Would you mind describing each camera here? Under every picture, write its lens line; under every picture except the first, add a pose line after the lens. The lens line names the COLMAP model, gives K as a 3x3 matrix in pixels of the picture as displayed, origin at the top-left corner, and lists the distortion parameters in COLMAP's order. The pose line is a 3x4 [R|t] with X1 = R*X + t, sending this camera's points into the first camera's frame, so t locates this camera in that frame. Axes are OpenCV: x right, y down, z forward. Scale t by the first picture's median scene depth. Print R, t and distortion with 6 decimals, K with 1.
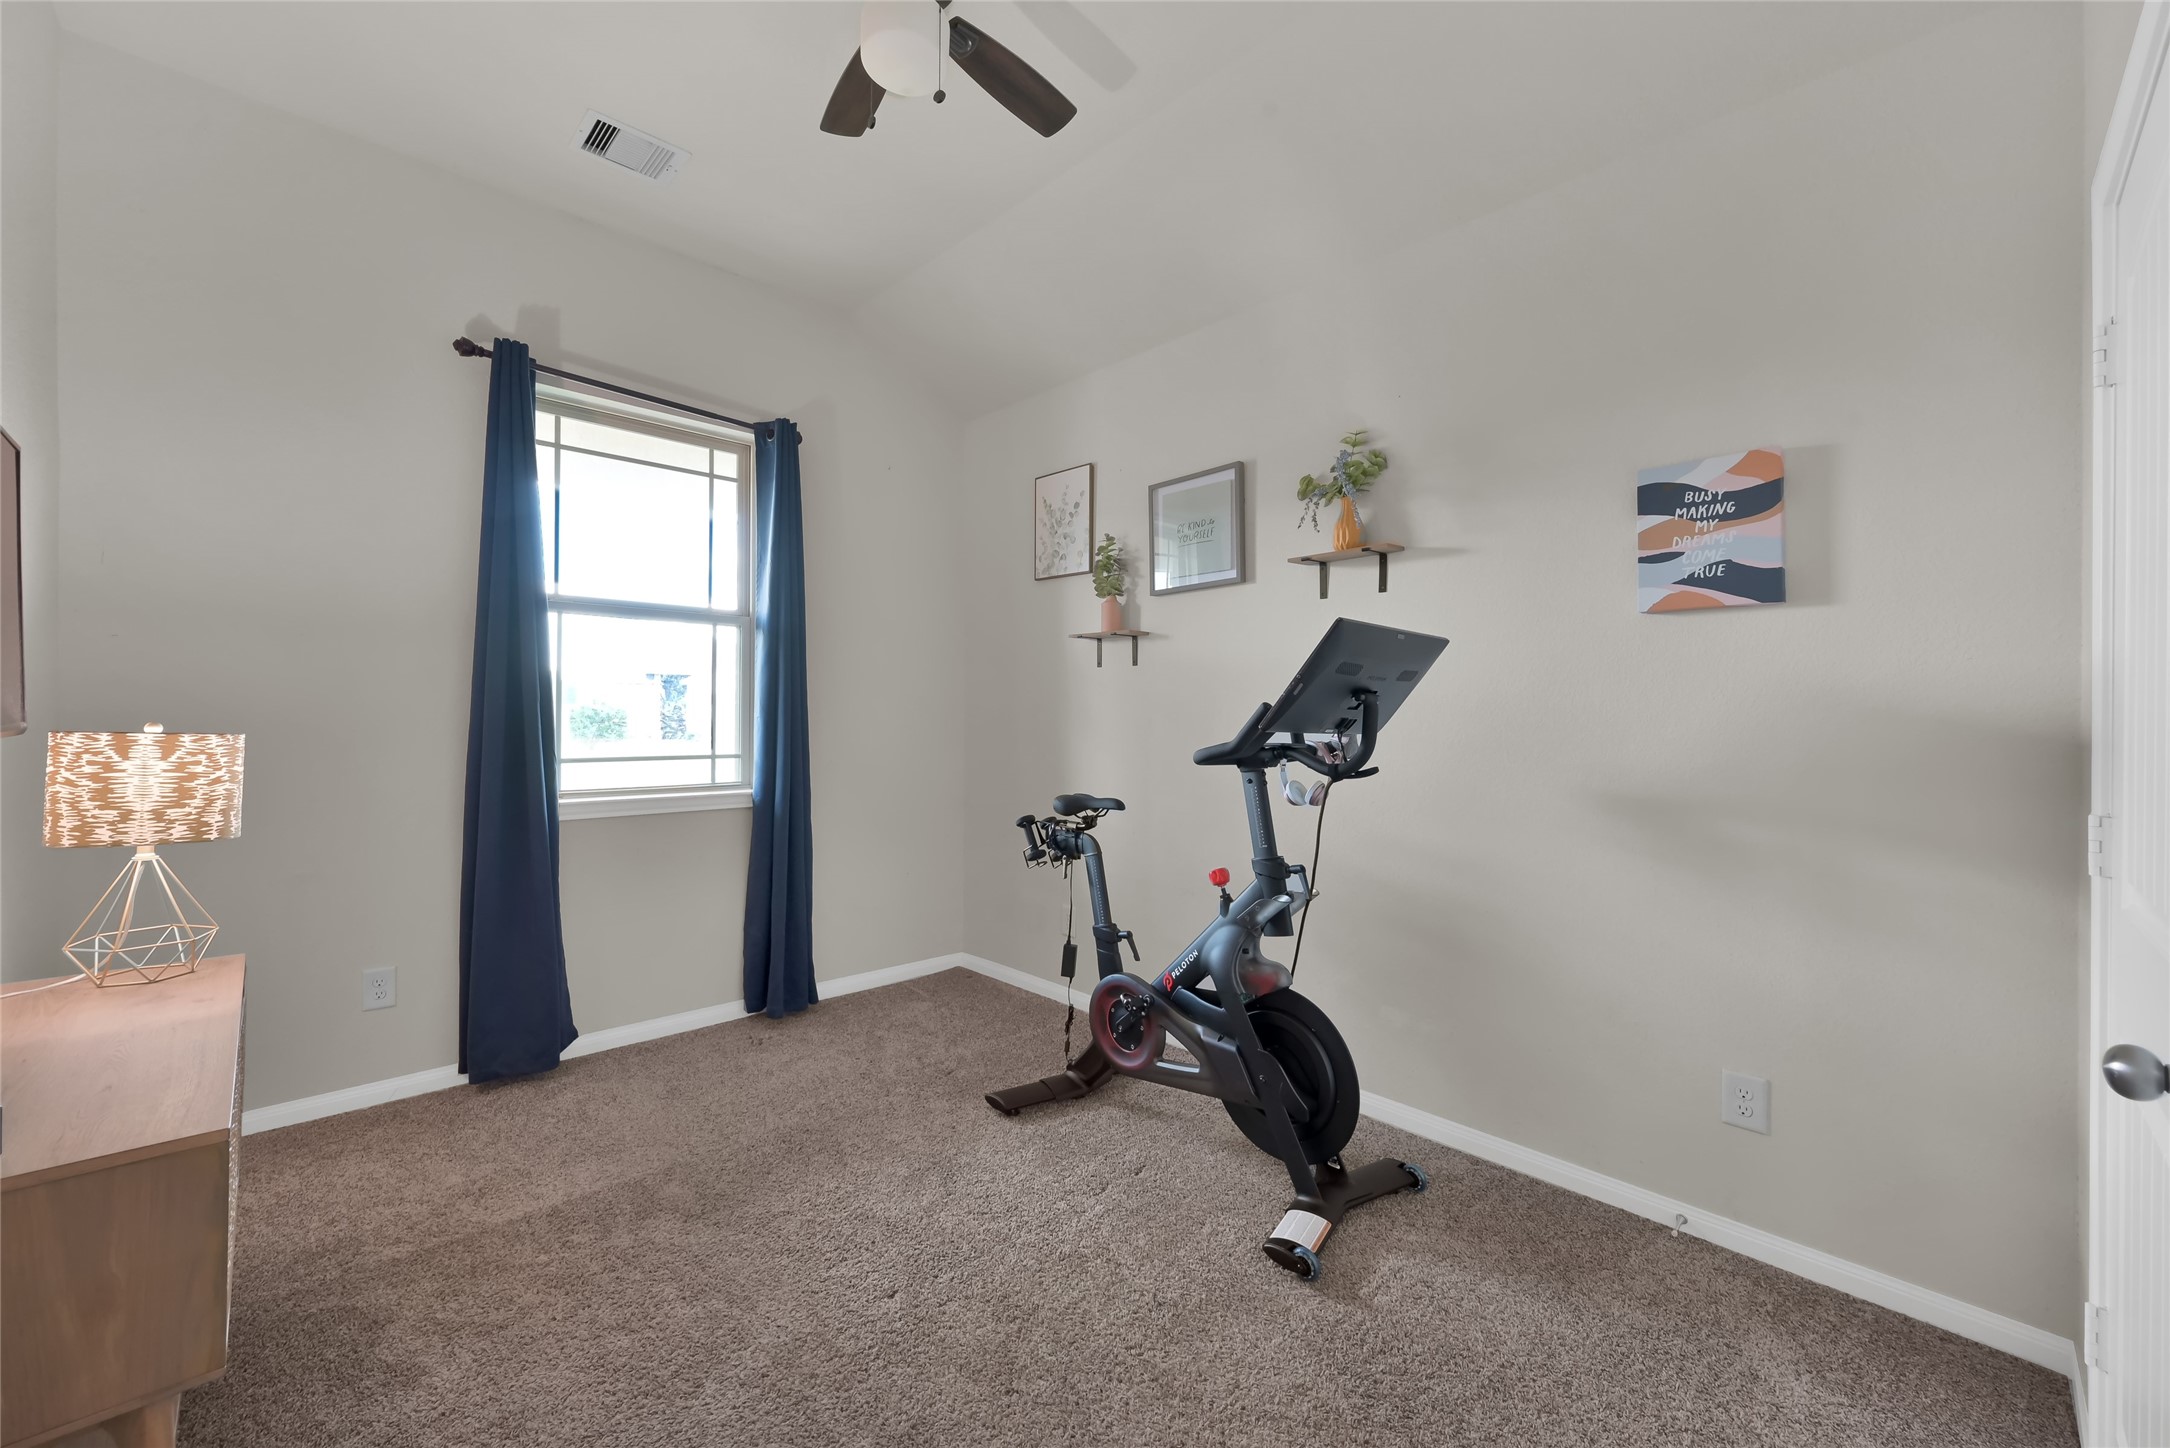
lens RADIAL K [[857.3, 0, 1083.5], [0, 857.3, 722.1], [0, 0, 1]] dist [-0.001720, -0.000233]
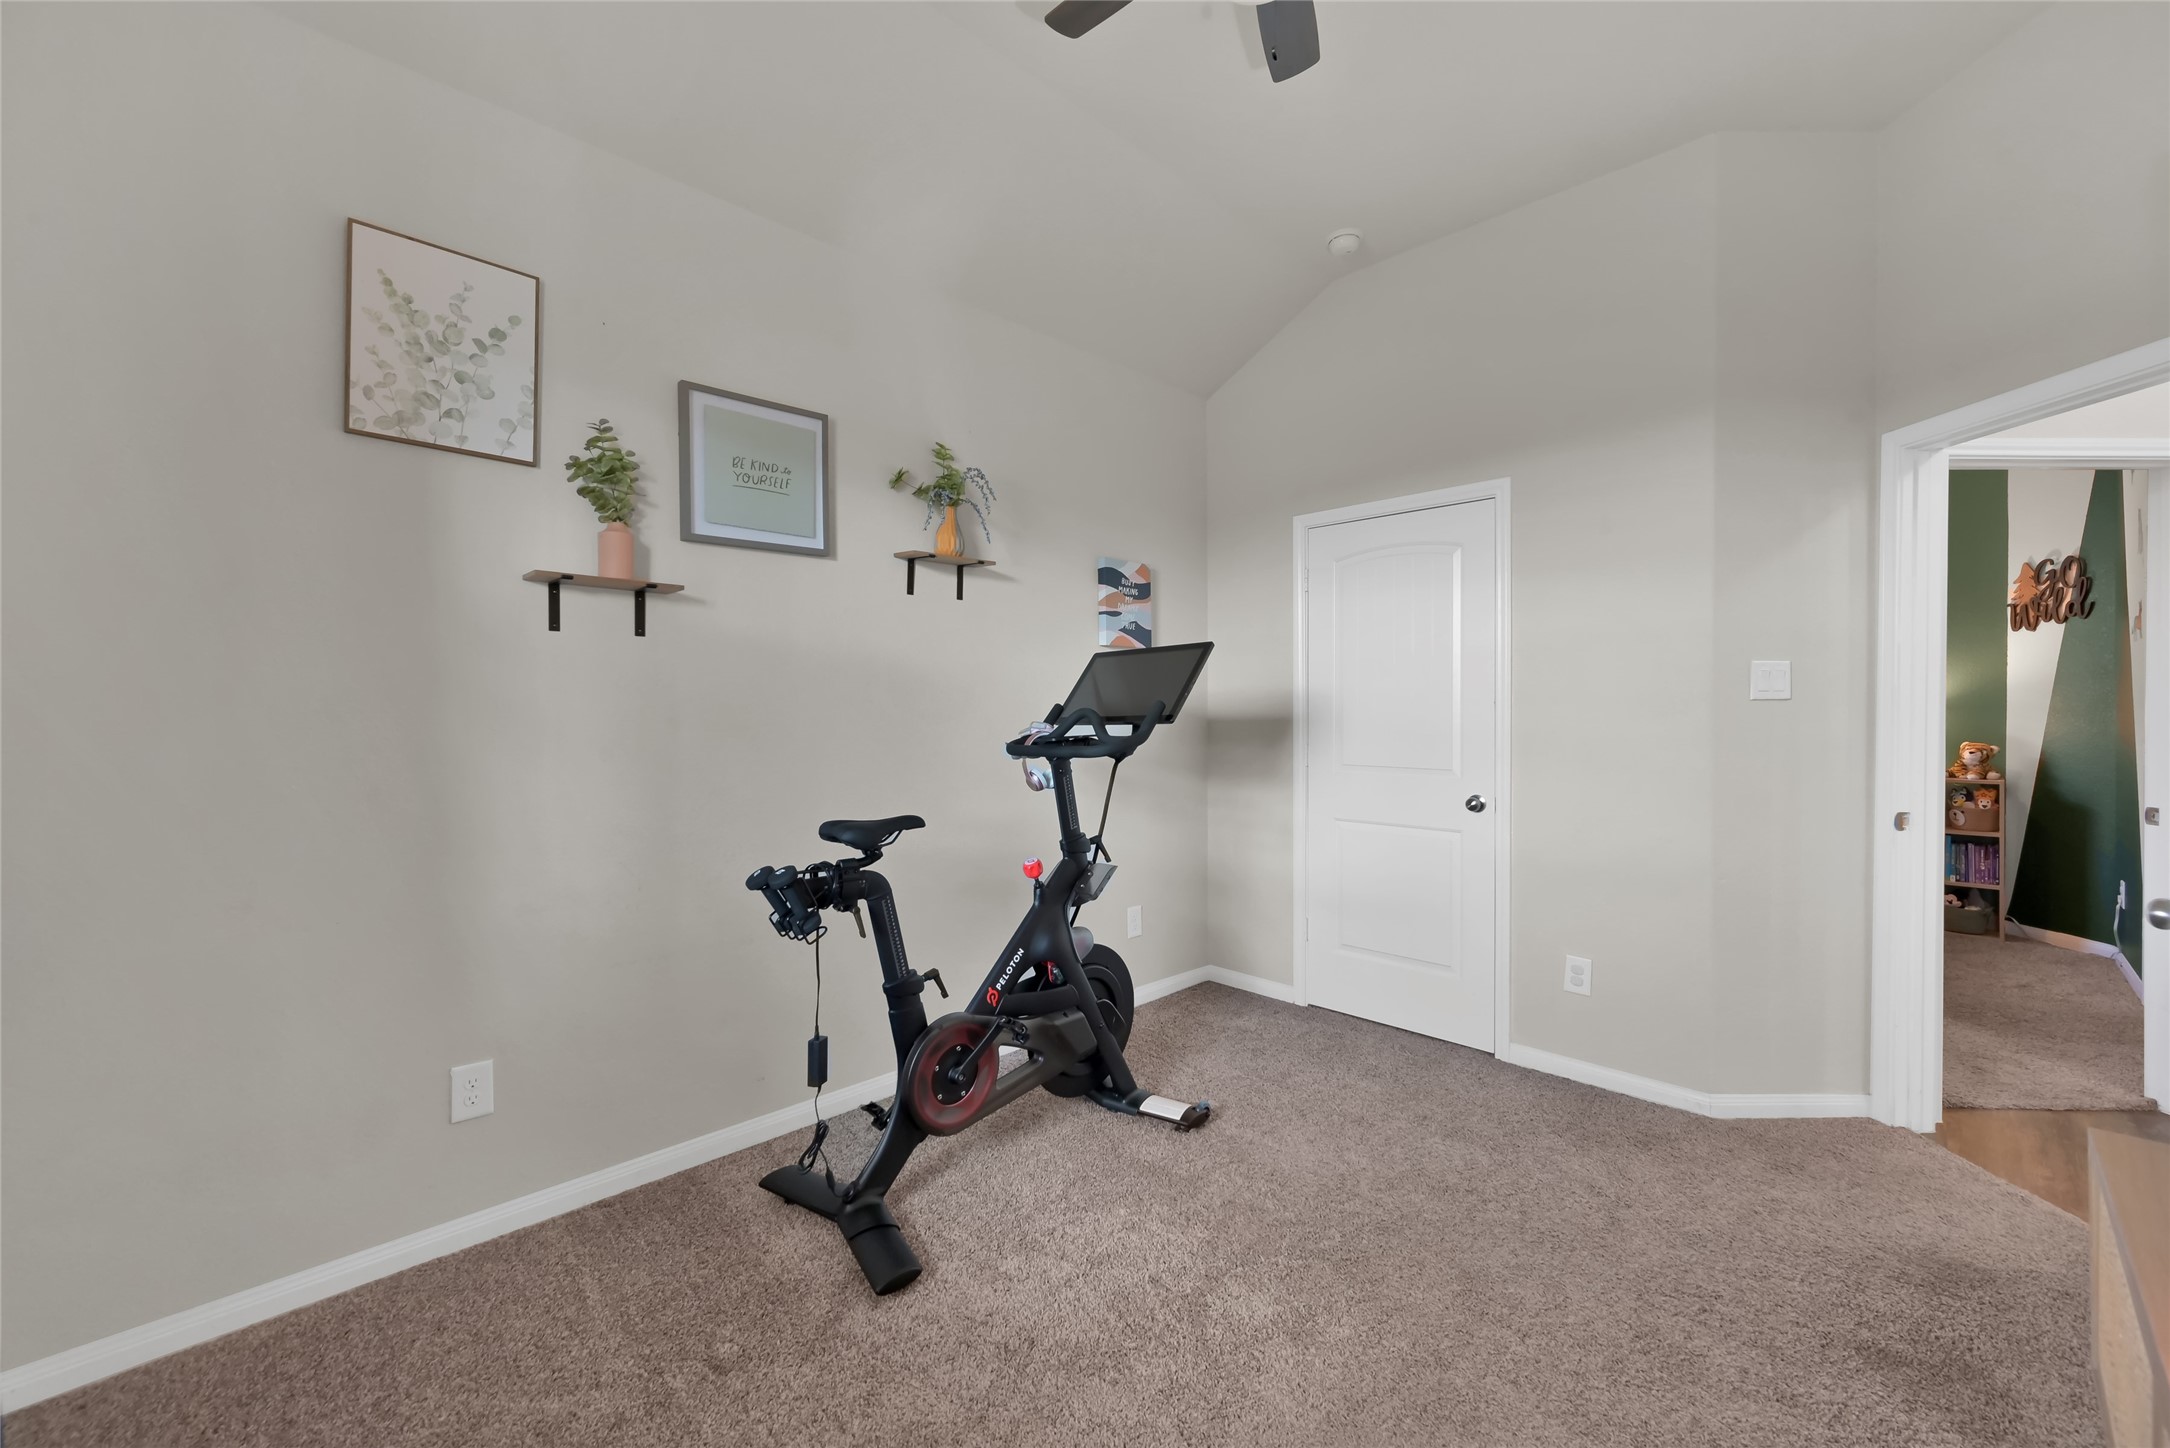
lens RADIAL K [[857.3, 0, 1083.5], [0, 857.3, 722.1], [0, 0, 1]] dist [-0.001720, -0.000233]
pose [[-0.004630, -0.020524, 0.999779, -0.768754], [0.004602, 0.999778, 0.020545, -0.014072], [-0.999979, 0.004696, -0.004535, 0.837550]]
